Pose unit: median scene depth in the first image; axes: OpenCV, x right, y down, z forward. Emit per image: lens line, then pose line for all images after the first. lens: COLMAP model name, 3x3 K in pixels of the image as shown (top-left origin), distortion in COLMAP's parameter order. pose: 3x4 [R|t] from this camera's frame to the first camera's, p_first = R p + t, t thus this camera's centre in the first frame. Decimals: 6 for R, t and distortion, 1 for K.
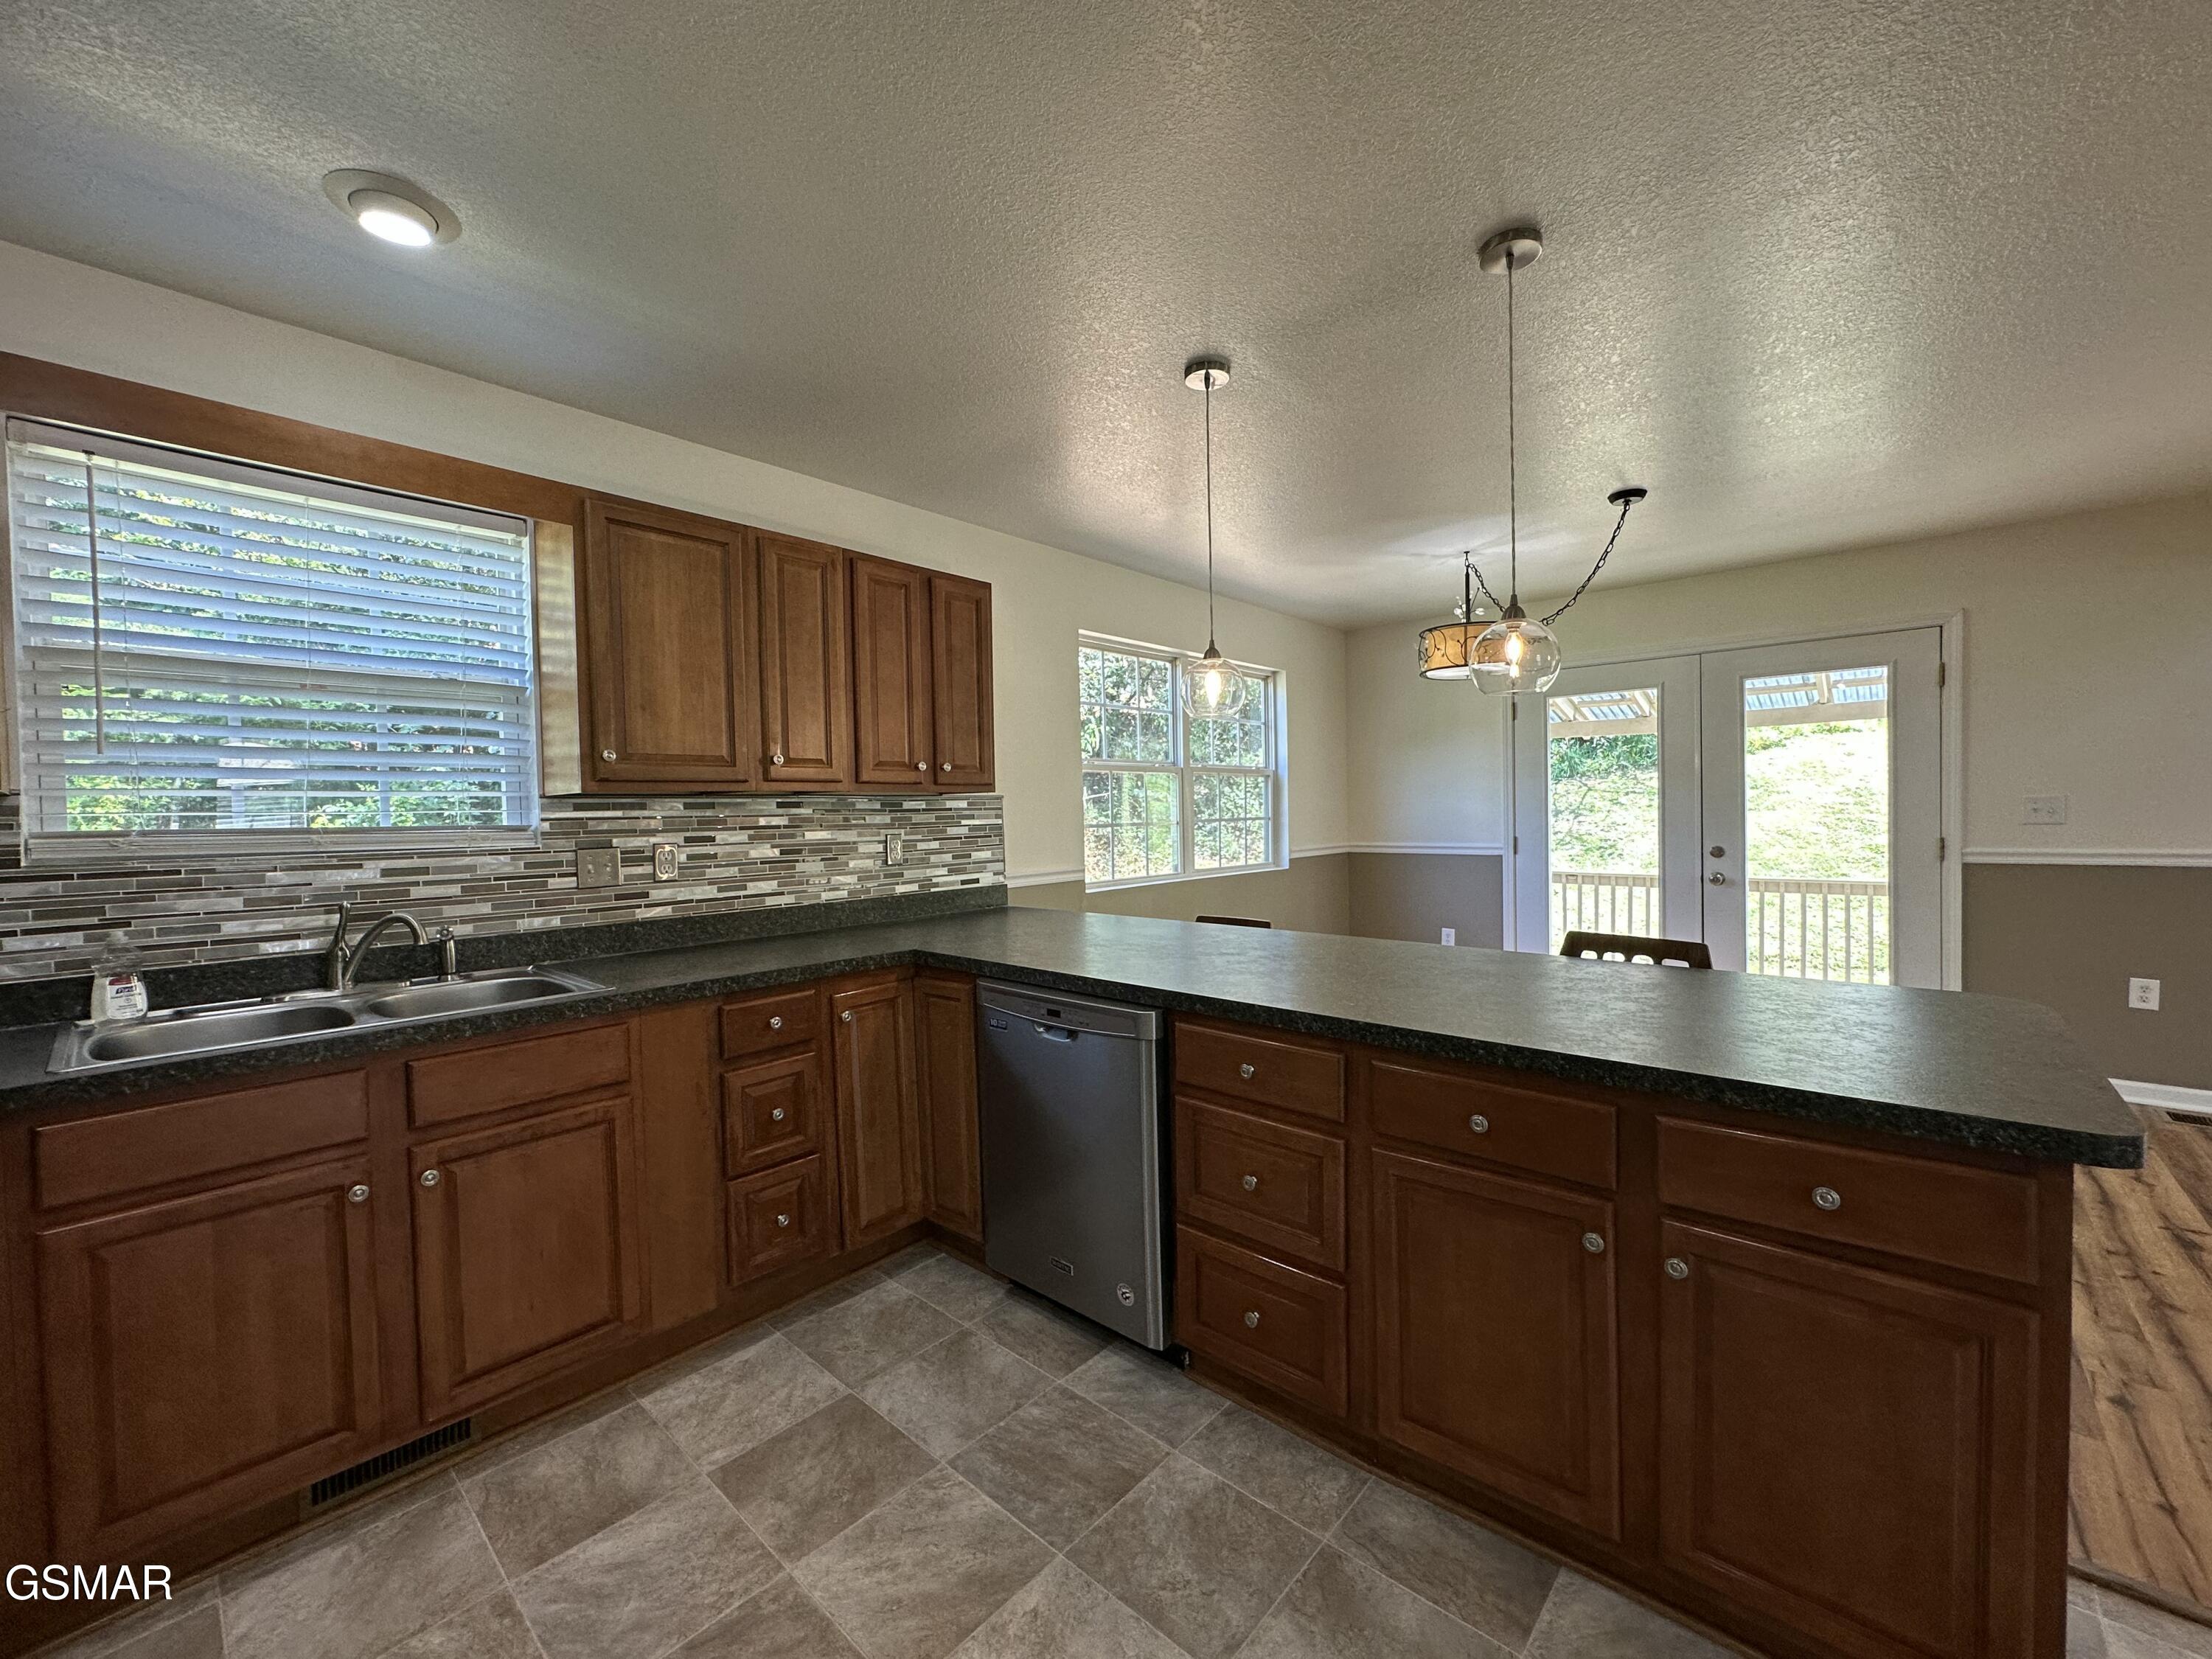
lens RADIAL K [[884.9, 0, 1106.0], [0, 884.9, 829.5], [0, 0, 1]] dist [-0.003382, 0.000831]
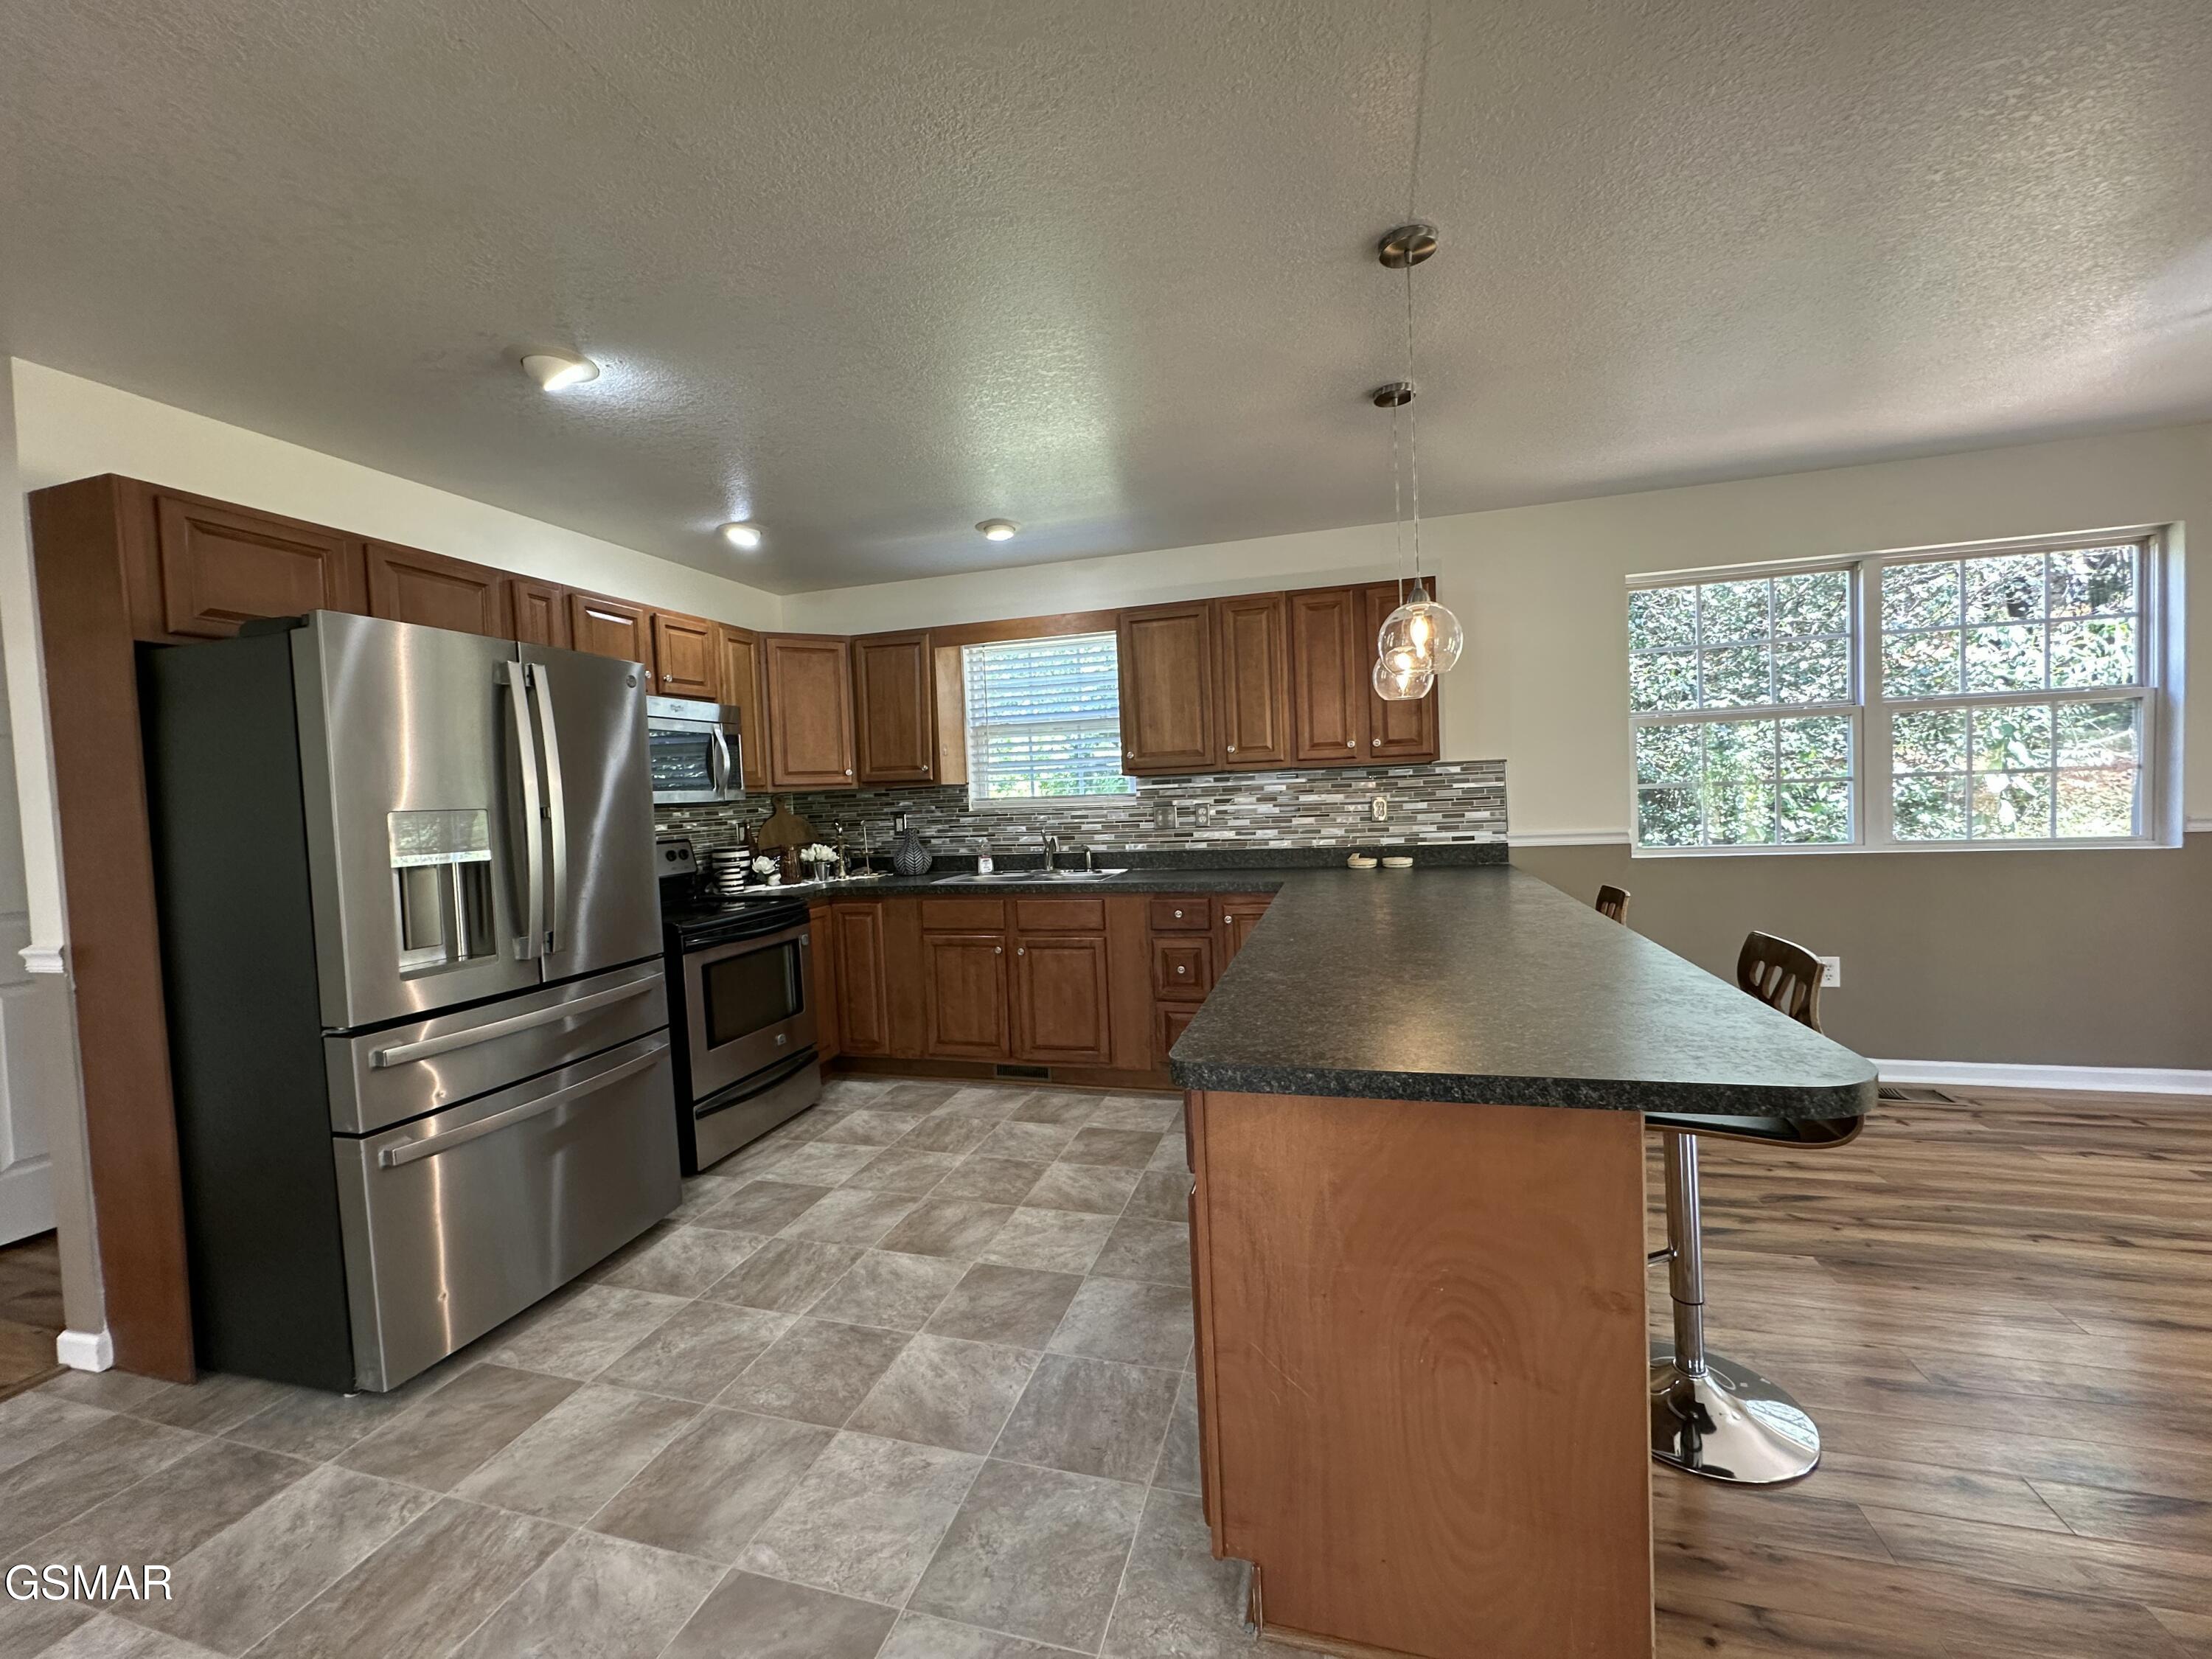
lens RADIAL K [[884.9, 0, 1106.0], [0, 884.9, 829.5], [0, 0, 1]] dist [-0.003382, 0.000831]
pose [[0.433070, 0.038285, -0.900547, 0.827507], [0.014250, 0.998682, 0.049310, -0.017770], [0.901248, -0.034188, 0.431953, 0.135824]]
